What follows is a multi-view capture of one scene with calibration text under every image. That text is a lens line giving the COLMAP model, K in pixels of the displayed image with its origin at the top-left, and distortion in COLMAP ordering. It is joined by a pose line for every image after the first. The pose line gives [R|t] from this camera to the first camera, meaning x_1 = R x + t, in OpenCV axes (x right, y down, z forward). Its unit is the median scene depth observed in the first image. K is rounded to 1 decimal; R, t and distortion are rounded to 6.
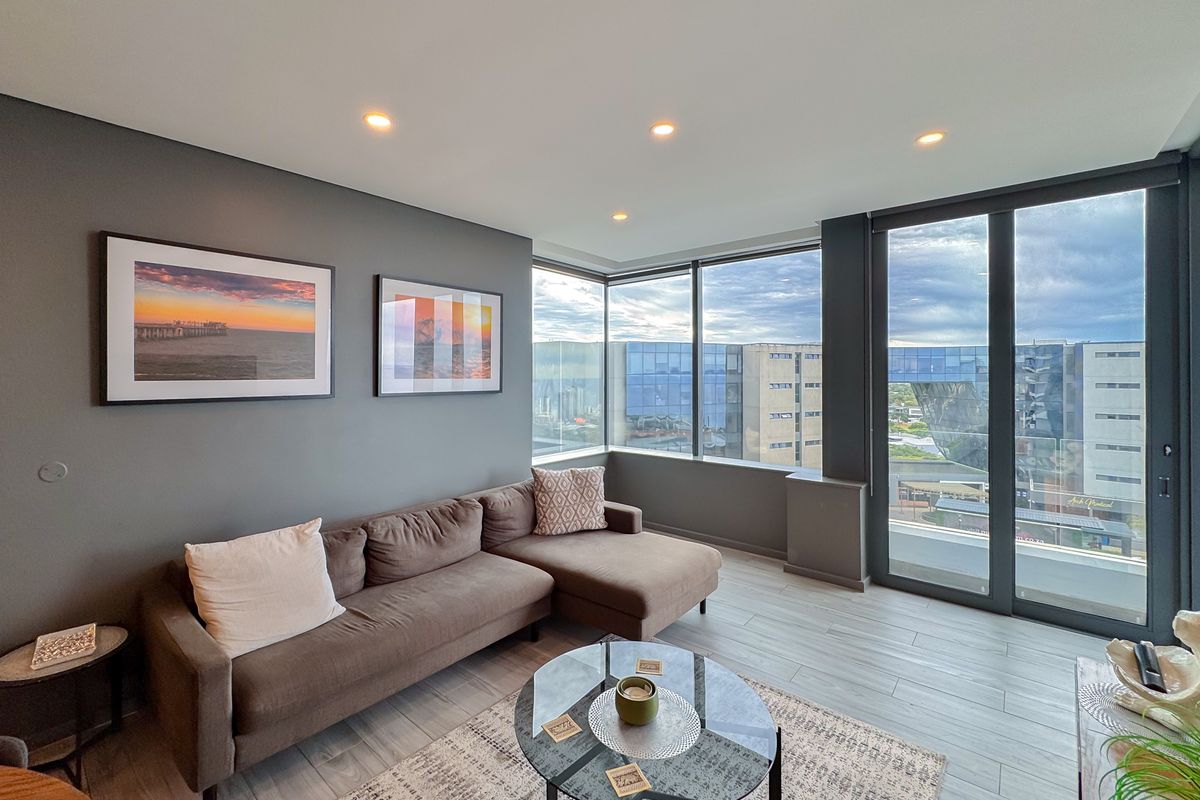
lens RADIAL K [[491.9, 0, 593.0], [0, 491.9, 370.8], [0, 0, 1]] dist [0.002127, 0.000302]
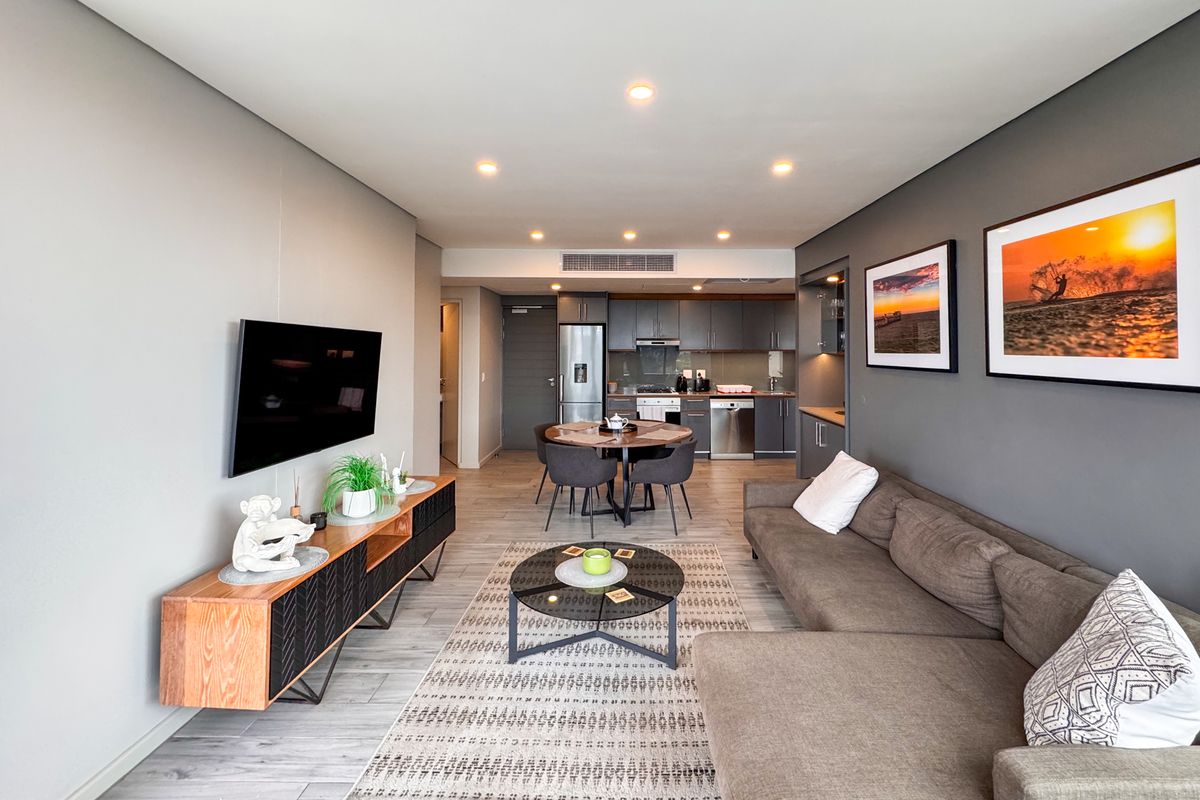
lens RADIAL K [[491.9, 0, 617.6], [0, 491.9, 341.7], [0, 0, 1]] dist [0.002127, 0.000302]
pose [[-0.763540, -0.010117, -0.645681, 0.665420], [0.003939, 0.999786, -0.020323, 0.010505], [0.645749, -0.018061, -0.763336, 1.423026]]
